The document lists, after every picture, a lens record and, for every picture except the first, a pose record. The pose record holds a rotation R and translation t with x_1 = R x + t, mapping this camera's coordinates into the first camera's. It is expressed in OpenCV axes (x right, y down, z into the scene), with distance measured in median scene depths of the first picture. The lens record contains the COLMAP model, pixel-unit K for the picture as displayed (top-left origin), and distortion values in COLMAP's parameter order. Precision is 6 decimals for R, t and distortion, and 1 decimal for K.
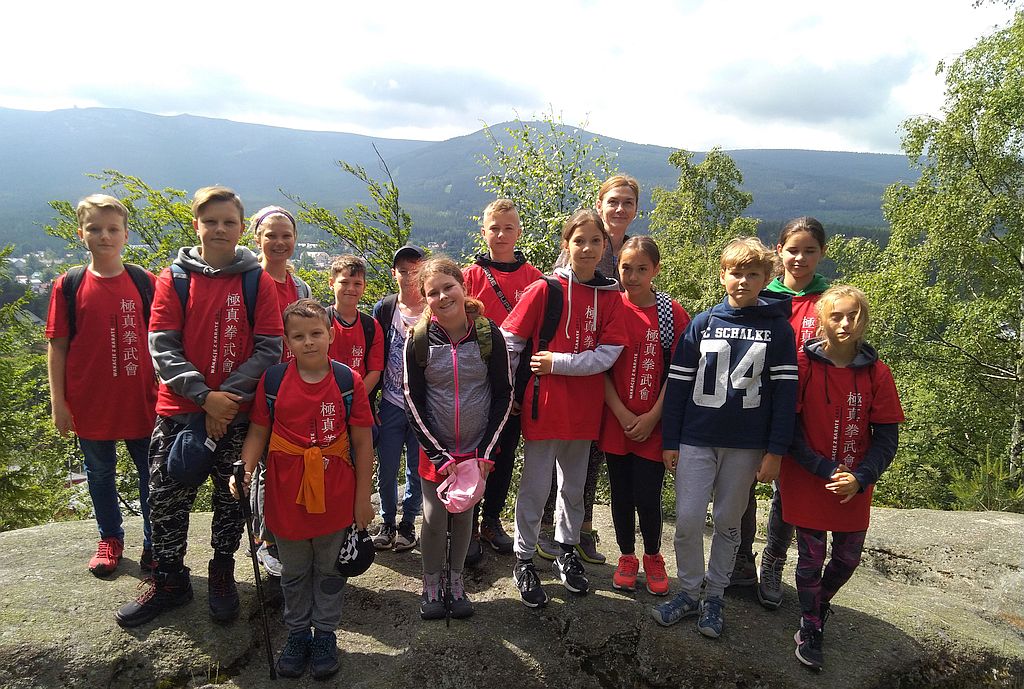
lens RADIAL K [[777.1, 0, 513.0], [0, 777.1, 351.1], [0, 0, 1]] dist [0.003192, -0.012842]
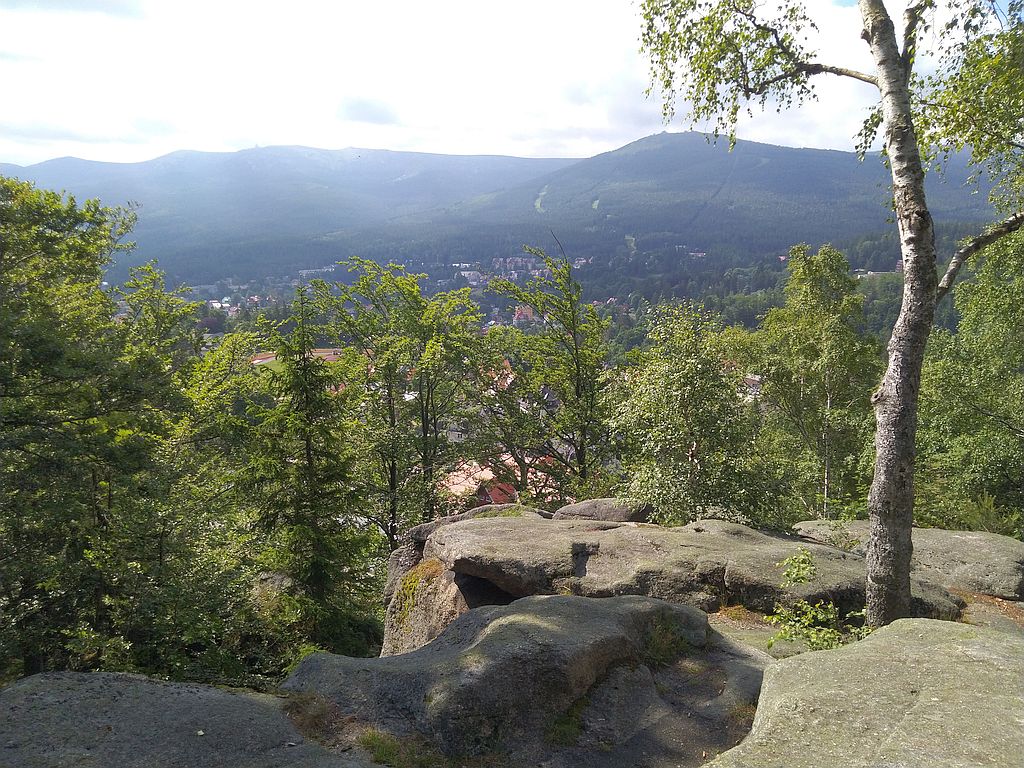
lens RADIAL K [[769.1, 0, 505.2], [0, 769.1, 384.7], [0, 0, 1]] dist [0.005740, -0.007912]
pose [[0.980135, -0.001846, -0.198322, -0.005914], [0.007228, 0.999625, 0.026417, -0.045419], [0.198198, -0.027326, 0.979781, -0.230730]]
